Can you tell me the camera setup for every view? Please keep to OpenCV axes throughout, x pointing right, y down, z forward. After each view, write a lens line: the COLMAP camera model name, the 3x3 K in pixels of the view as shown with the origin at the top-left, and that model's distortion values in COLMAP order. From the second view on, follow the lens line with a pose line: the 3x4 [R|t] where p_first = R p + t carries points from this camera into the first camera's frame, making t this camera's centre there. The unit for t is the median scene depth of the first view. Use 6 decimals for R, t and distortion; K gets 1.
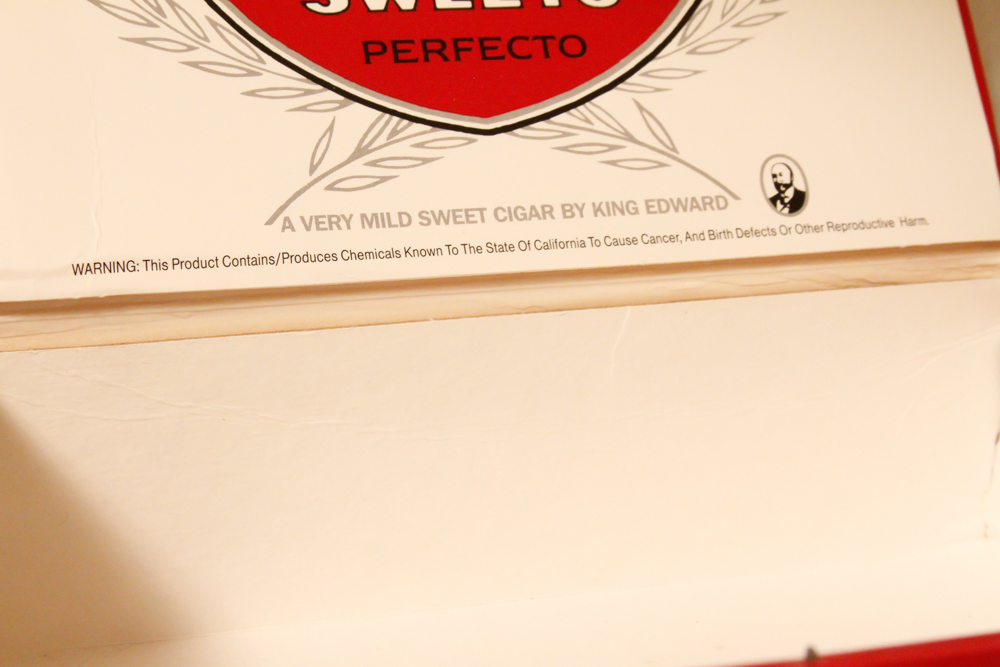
lens RADIAL K [[2319.9, 0, 499.3], [0, 2319.9, 329.9], [0, 0, 1]] dist [-0.021173, 0.000000]
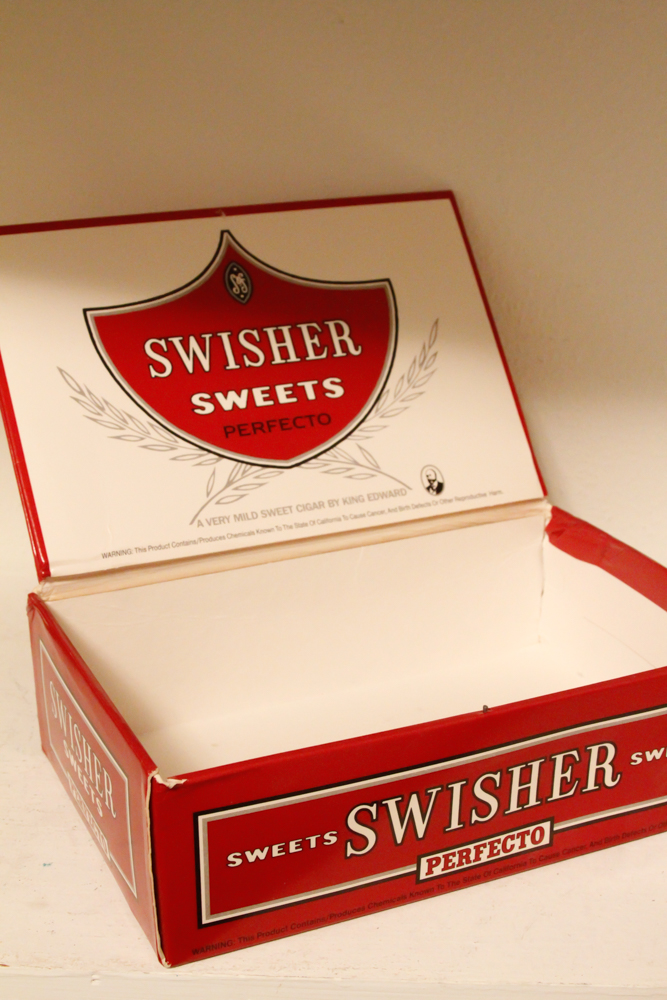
lens RADIAL K [[1525.2, 0, 355.1], [0, 1525.2, 539.7], [0, 0, 1]] dist [-0.099850, 0.000000]
pose [[0.990955, -0.076874, 0.109997, -0.099298], [0.073308, 0.996655, 0.036115, -0.066317], [-0.112406, -0.027725, 0.993276, -0.334616]]
